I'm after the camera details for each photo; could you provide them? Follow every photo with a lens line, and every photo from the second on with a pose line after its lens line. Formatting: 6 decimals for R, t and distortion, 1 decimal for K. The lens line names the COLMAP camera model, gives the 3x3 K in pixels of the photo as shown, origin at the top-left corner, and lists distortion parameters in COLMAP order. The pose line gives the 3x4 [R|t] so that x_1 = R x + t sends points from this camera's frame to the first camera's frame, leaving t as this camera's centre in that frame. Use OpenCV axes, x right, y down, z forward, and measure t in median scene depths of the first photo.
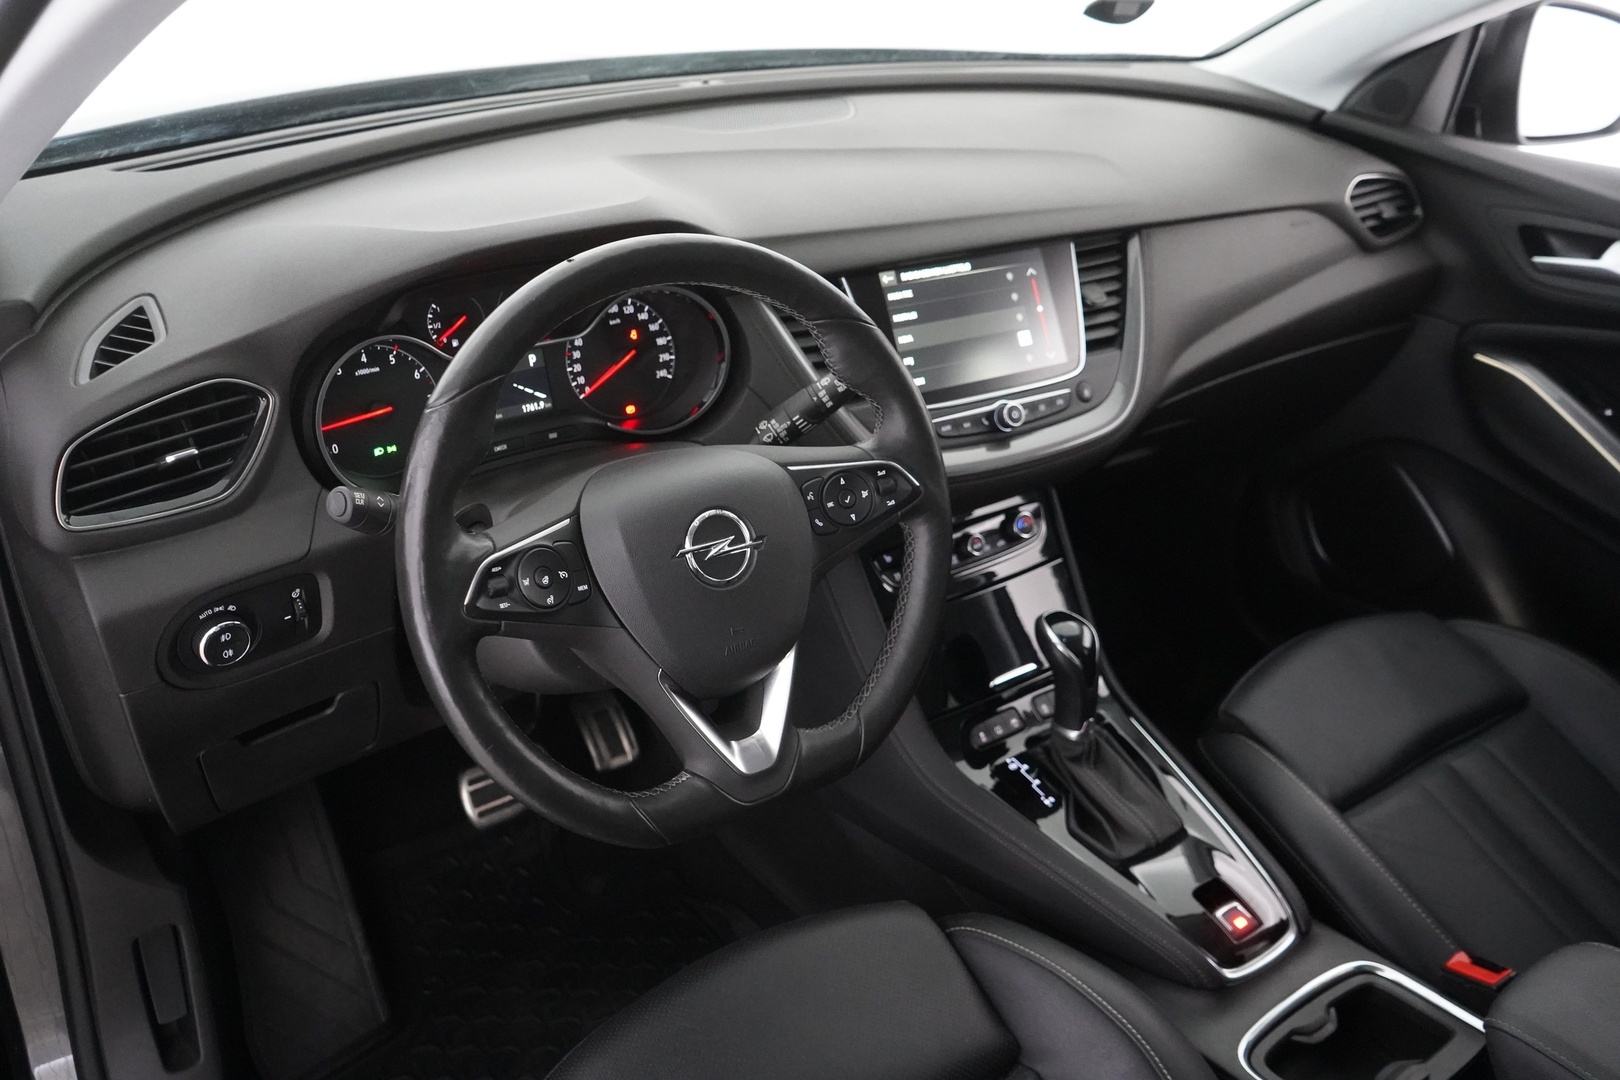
lens RADIAL K [[1327.9, 0, 824.7], [0, 1327.9, 541.5], [0, 0, 1]] dist [-0.019568, 0.059427]
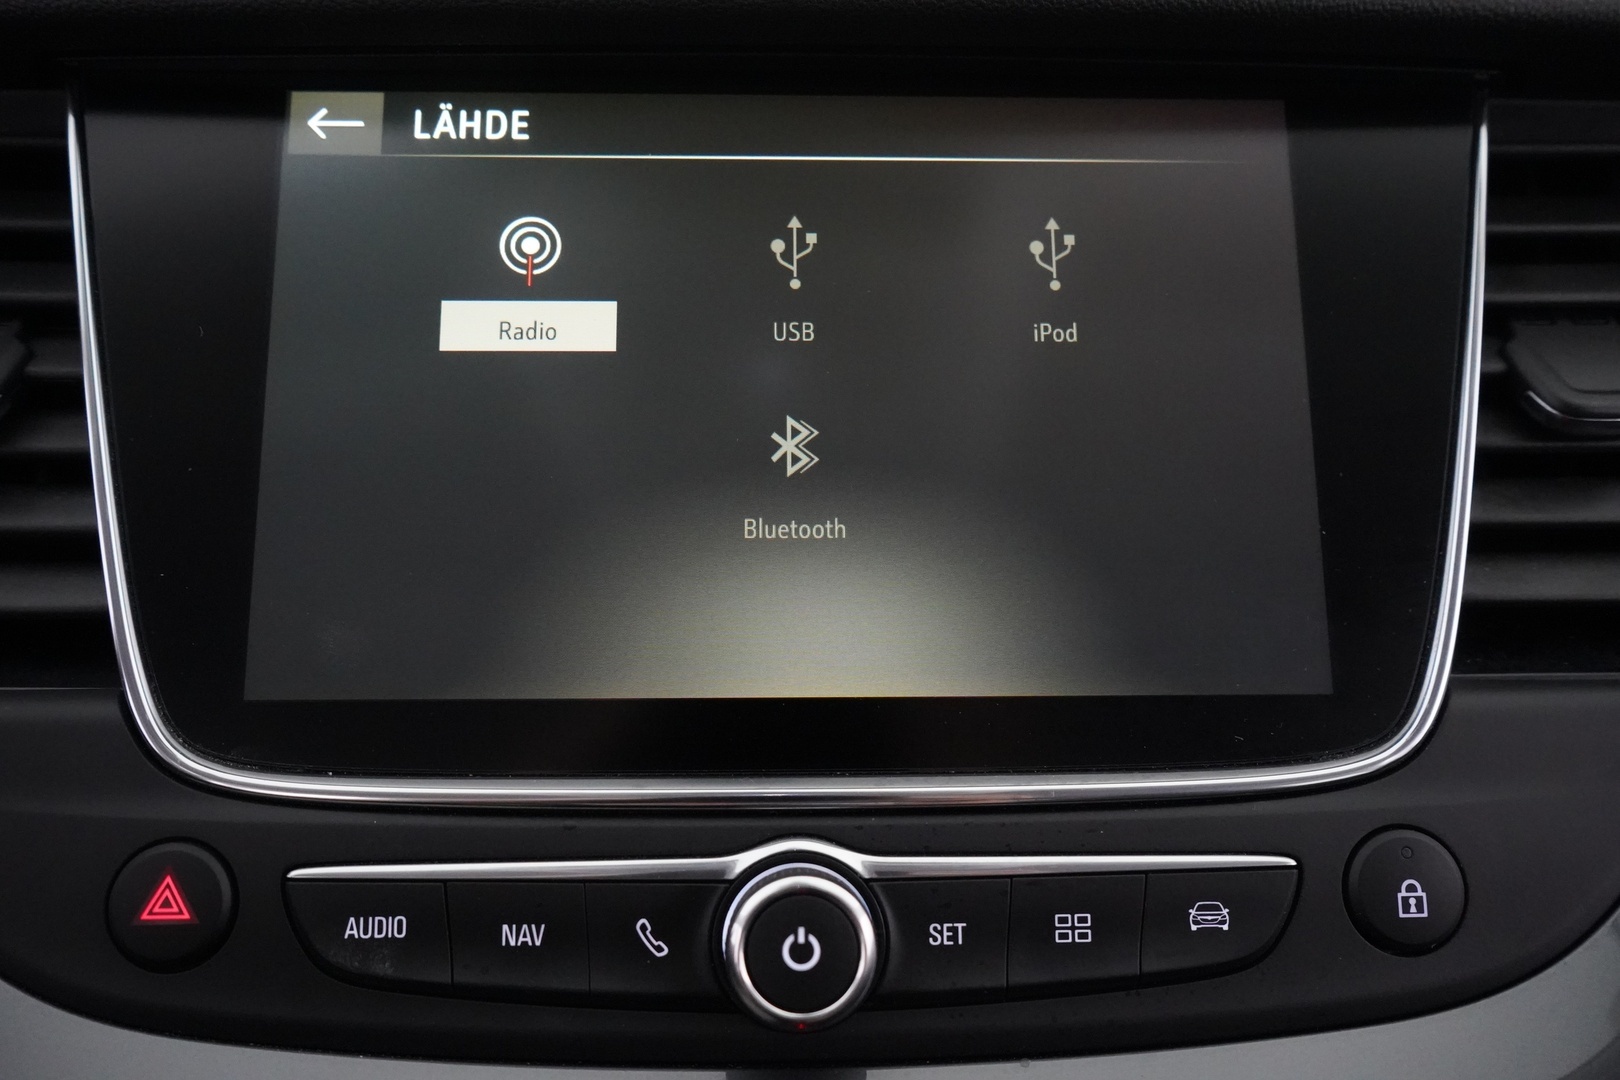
lens RADIAL K [[1327.9, 0, 800.8], [0, 1327.9, 543.9], [0, 0, 1]] dist [-0.019568, 0.059427]
pose [[0.861373, 0.152185, -0.484640, 0.227850], [-0.225034, 0.969662, -0.095473, -0.136098], [0.455407, 0.191298, 0.869488, 0.897411]]
